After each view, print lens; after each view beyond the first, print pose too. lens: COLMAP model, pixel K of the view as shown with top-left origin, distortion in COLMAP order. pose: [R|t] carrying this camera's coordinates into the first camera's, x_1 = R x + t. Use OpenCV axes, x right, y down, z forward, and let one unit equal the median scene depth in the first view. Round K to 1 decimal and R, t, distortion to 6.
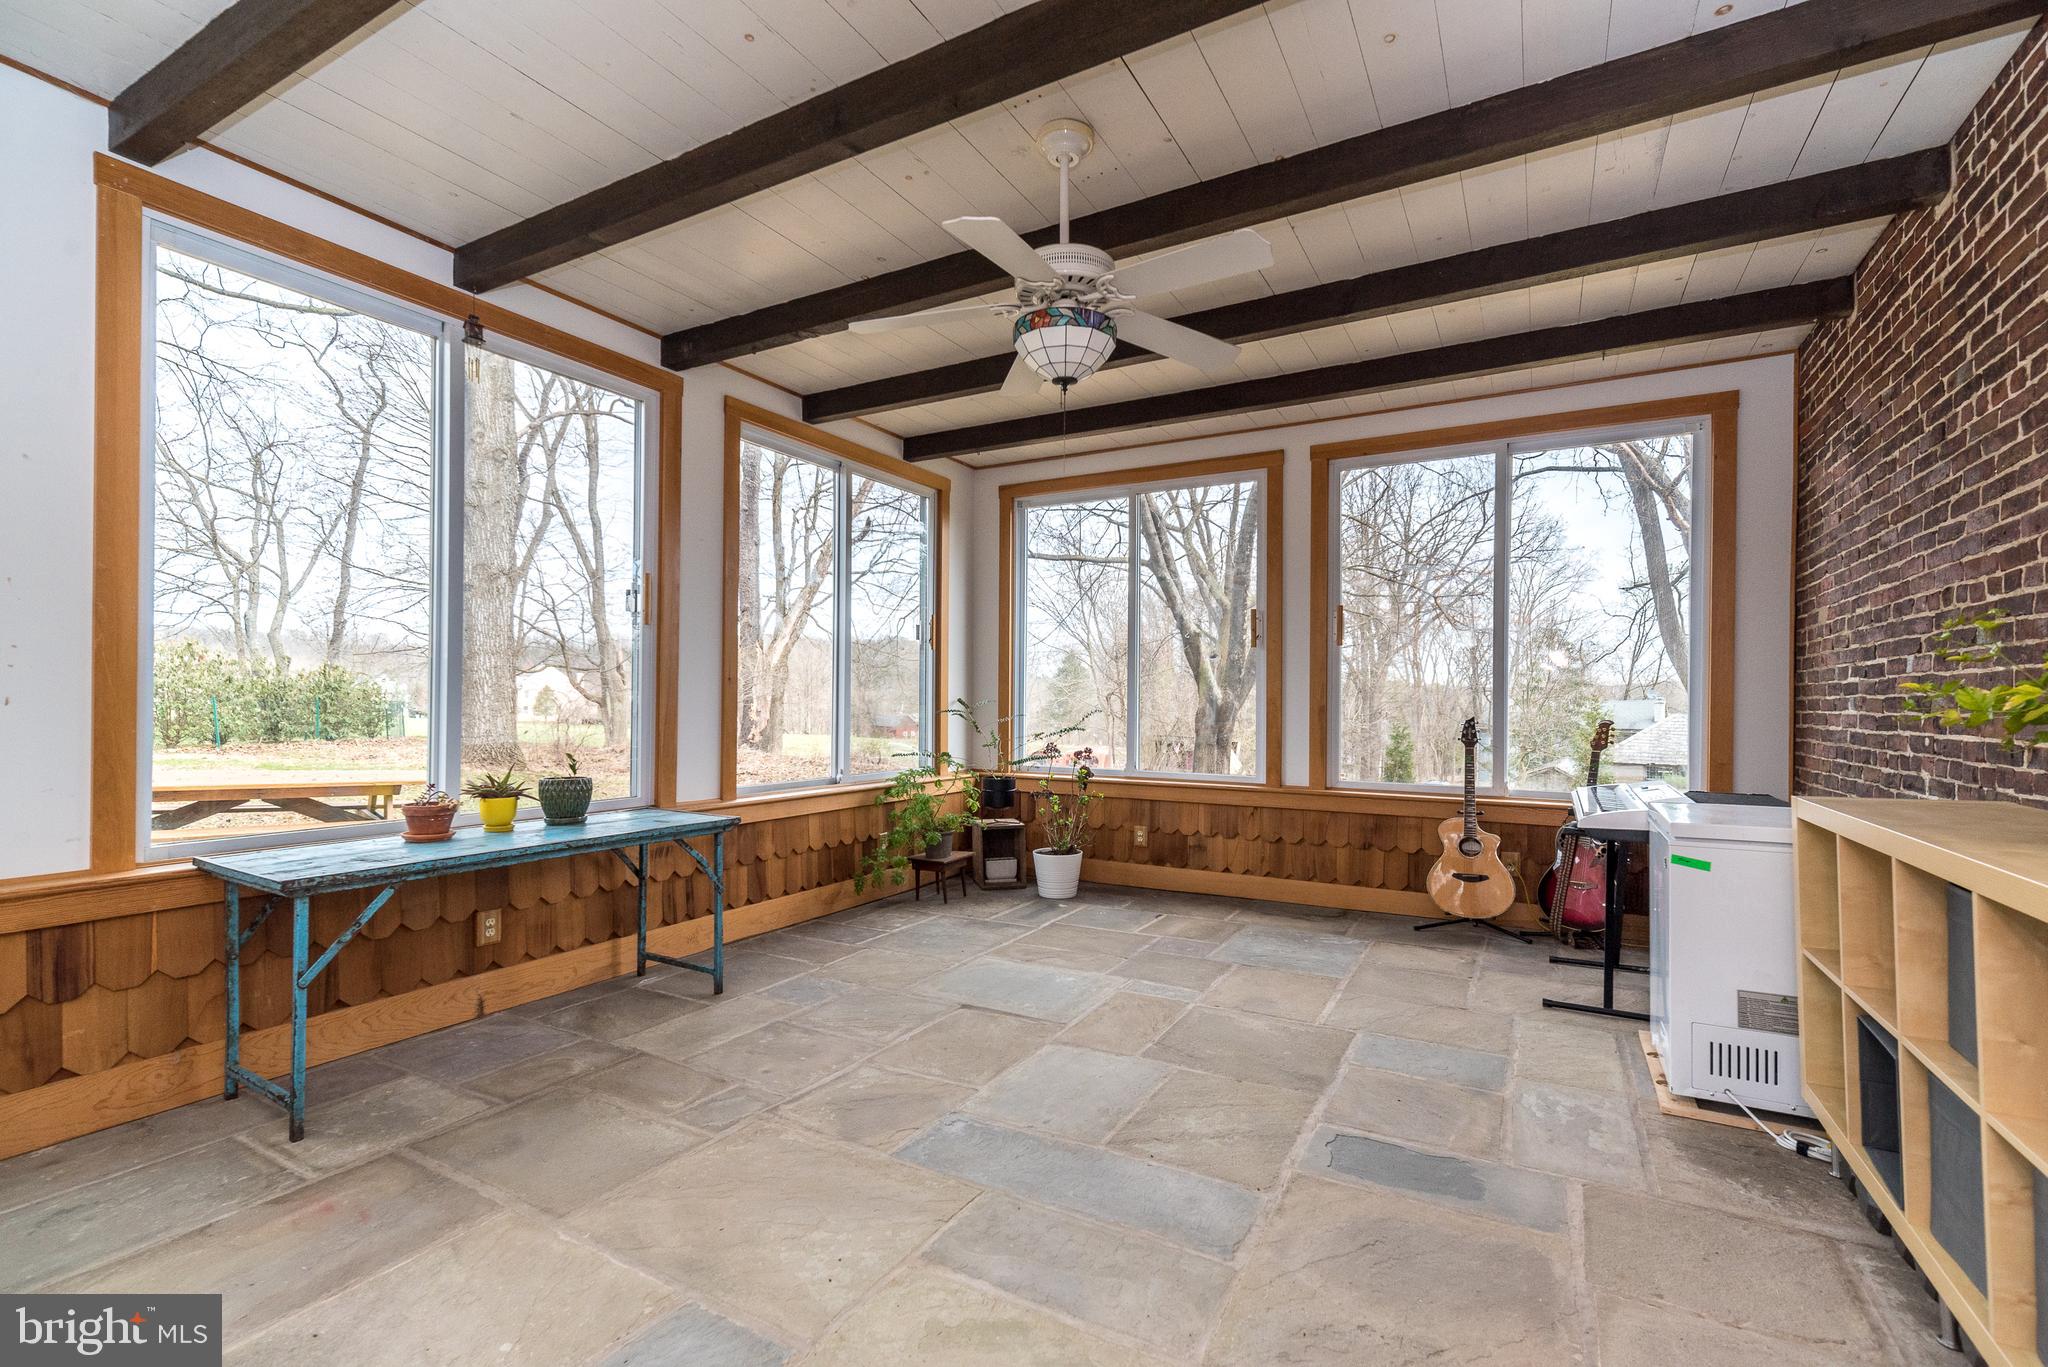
lens RADIAL K [[889.7, 0, 1015.9], [0, 889.7, 694.7], [0, 0, 1]] dist [0.010873, 0.000761]
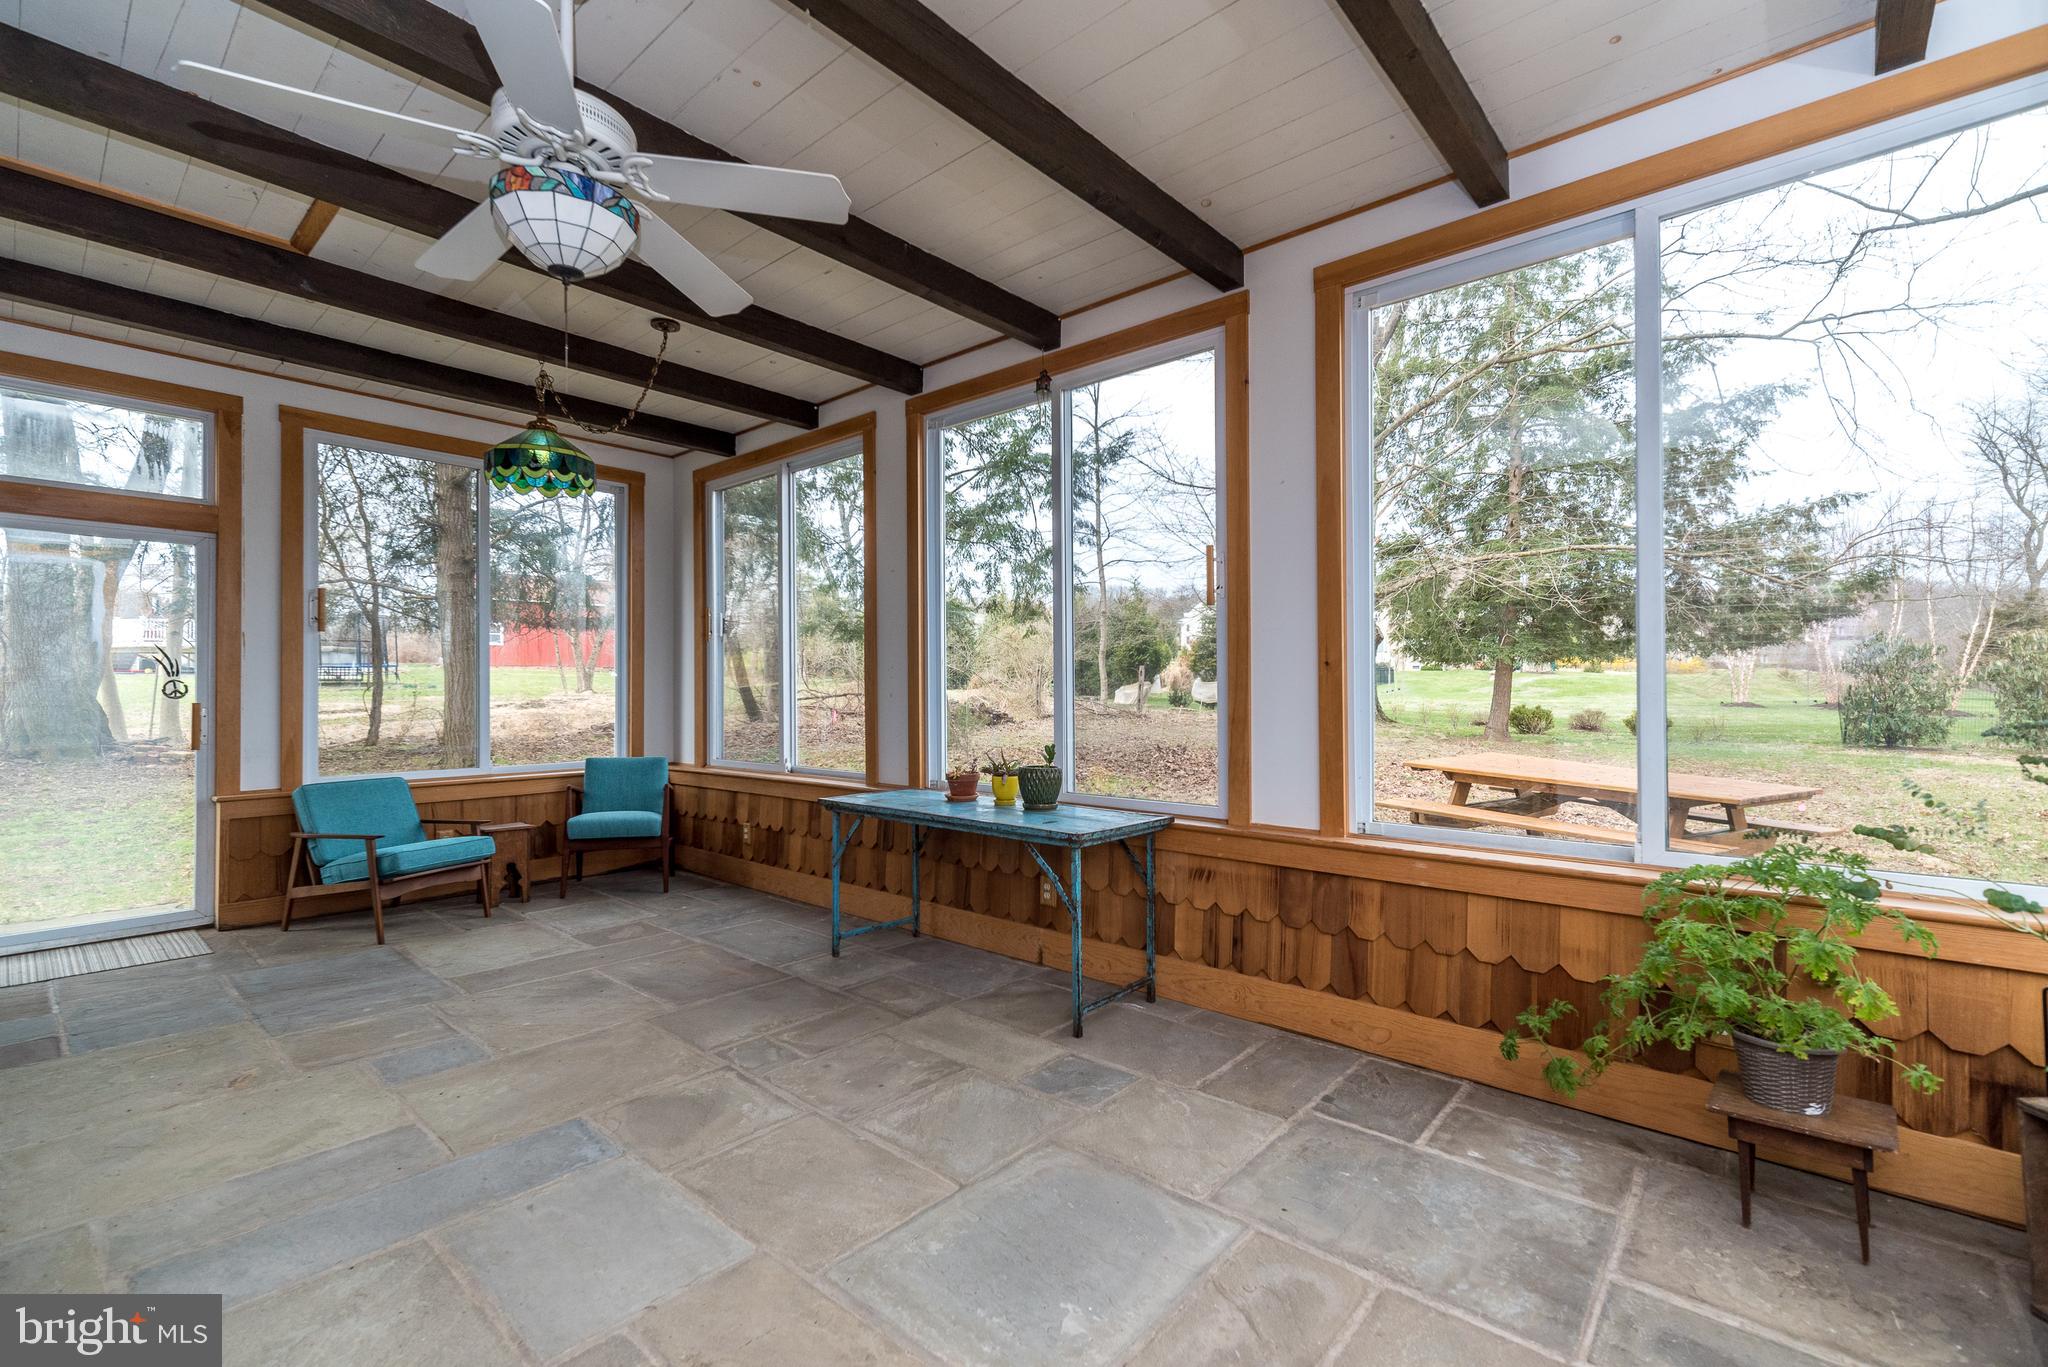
lens RADIAL K [[889.7, 0, 1007.1], [0, 889.7, 683.8], [0, 0, 1]] dist [0.010873, 0.000761]
pose [[-0.204198, -0.017566, -0.978772, 0.590524], [0.009411, 0.999758, -0.019906, 0.012402], [0.978884, -0.013276, -0.203983, 1.244595]]
